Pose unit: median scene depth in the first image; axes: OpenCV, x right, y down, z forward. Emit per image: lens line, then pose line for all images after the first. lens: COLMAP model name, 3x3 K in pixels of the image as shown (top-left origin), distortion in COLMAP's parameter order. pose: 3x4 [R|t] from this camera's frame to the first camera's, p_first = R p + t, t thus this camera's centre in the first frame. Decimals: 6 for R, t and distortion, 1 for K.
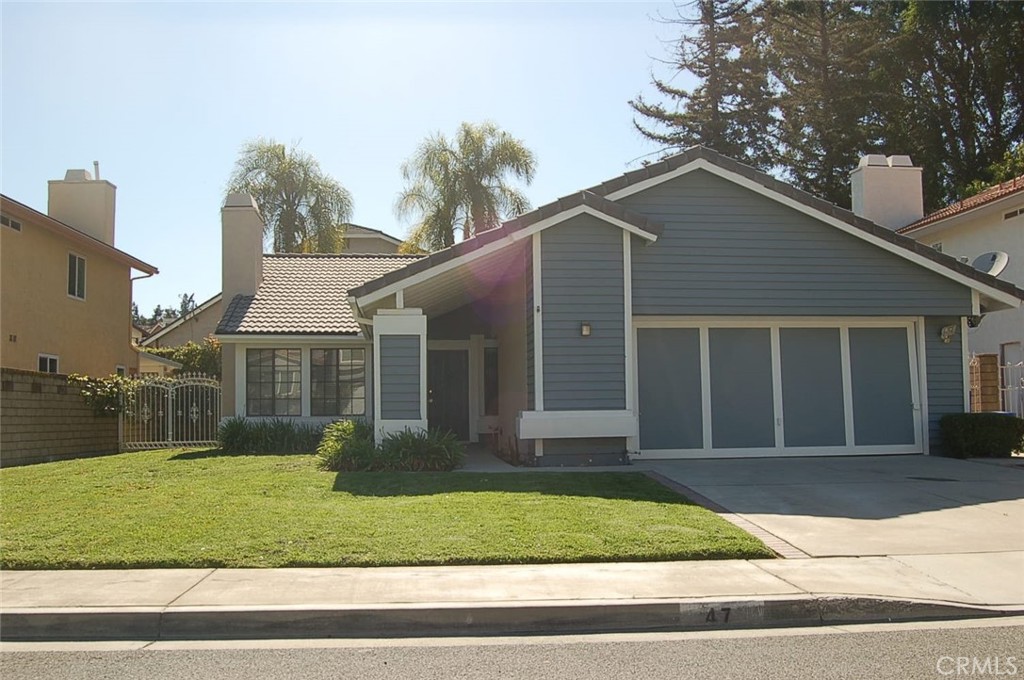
lens RADIAL K [[1035.5, 0, 512.0], [0, 1035.5, 340.0], [0, 0, 1]] dist [-0.067123, -0.014526]
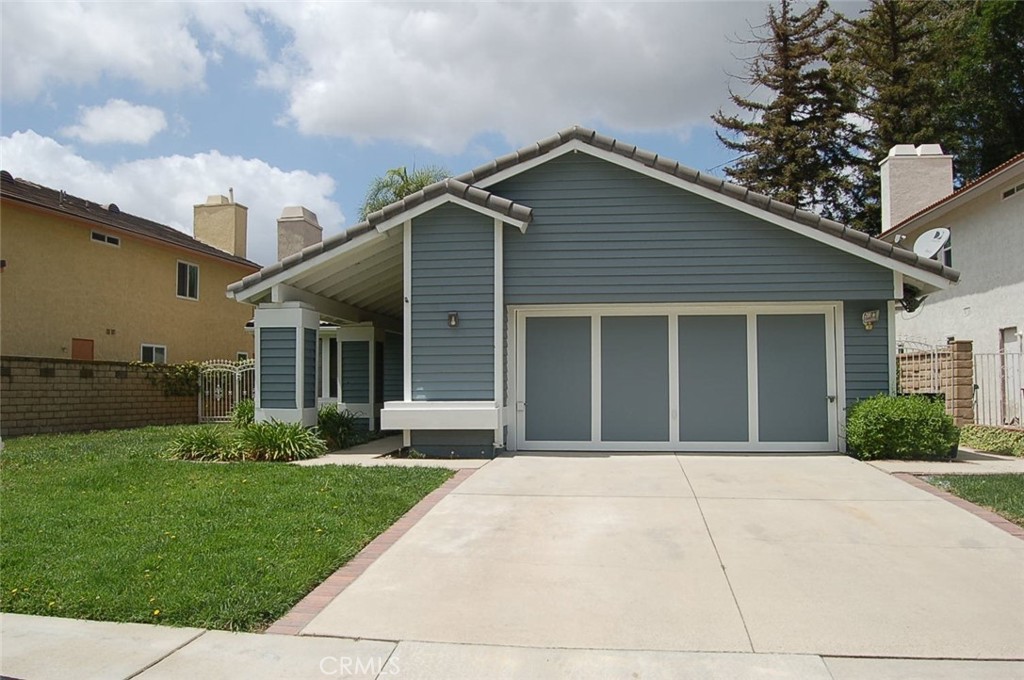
lens RADIAL K [[805.6, 0, 506.9], [0, 805.6, 356.6], [0, 0, 1]] dist [-0.094748, 0.041811]
pose [[0.972278, -0.001348, -0.233822, 0.146084], [0.010246, 0.999268, 0.036846, -0.001542], [0.233602, -0.038220, 0.971581, 0.128375]]
